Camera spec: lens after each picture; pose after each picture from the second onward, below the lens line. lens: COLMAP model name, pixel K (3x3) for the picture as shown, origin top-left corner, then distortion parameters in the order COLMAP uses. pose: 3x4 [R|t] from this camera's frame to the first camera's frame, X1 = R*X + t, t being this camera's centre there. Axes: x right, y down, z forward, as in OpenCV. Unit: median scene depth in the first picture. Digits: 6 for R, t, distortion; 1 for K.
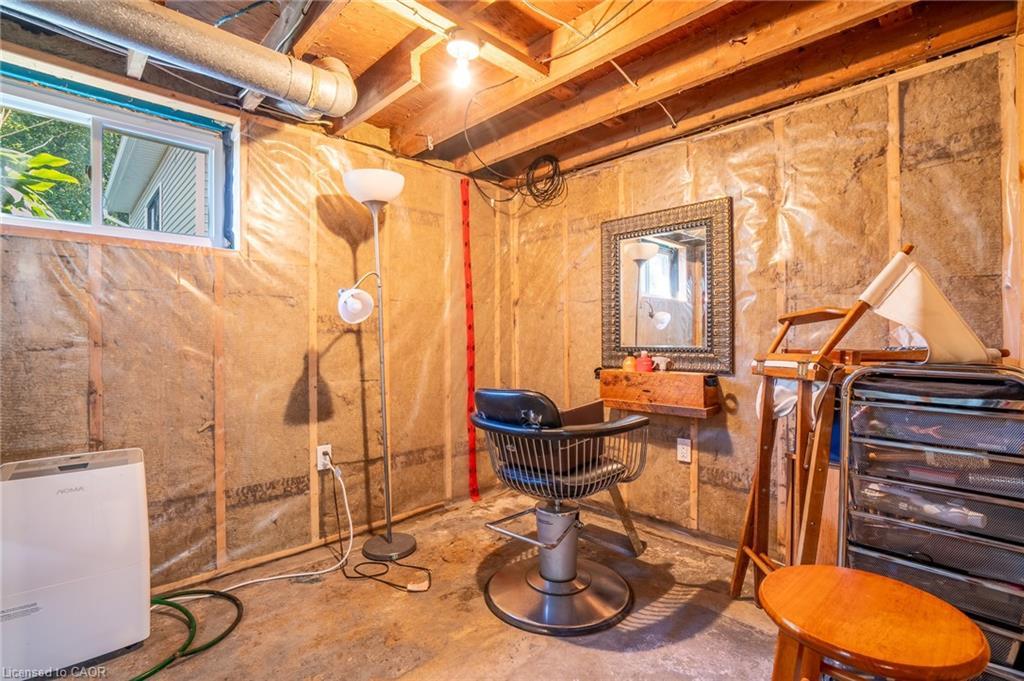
lens RADIAL K [[469.0, 0, 514.9], [0, 469.0, 338.4], [0, 0, 1]] dist [-0.001527, 0.002698]
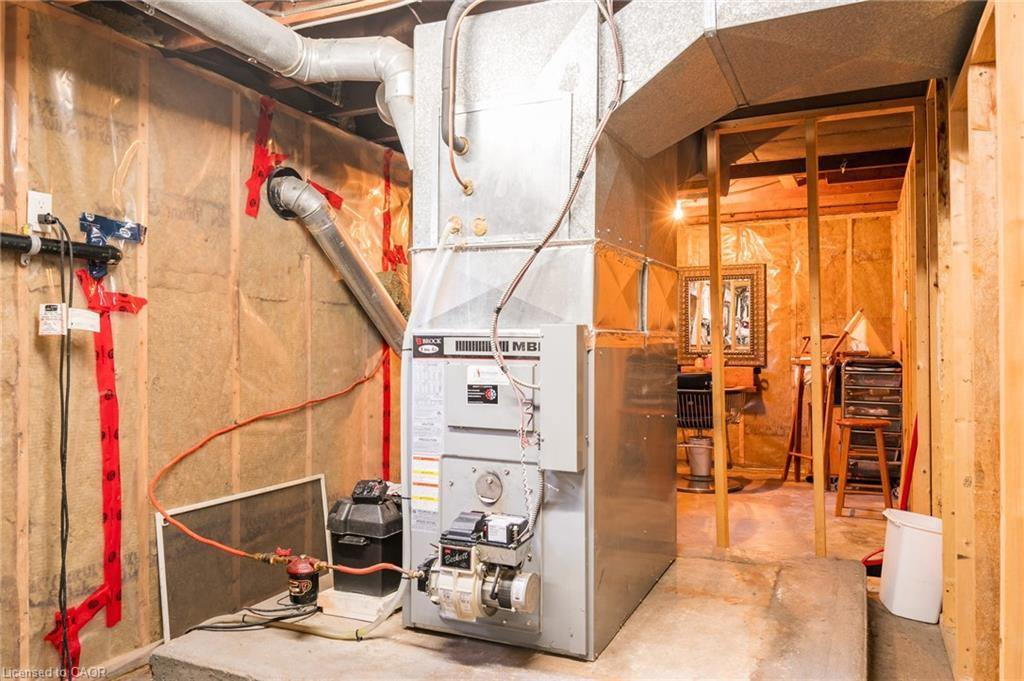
lens RADIAL K [[742.9, 0, 510.4], [0, 742.9, 342.1], [0, 0, 1]] dist [0.069556, -0.002040]
pose [[0.941850, 0.000452, 0.336033, -1.625950], [-0.000421, 1.000000, -0.000164, -0.017625], [-0.336033, 0.000013, 0.941850, -1.535182]]
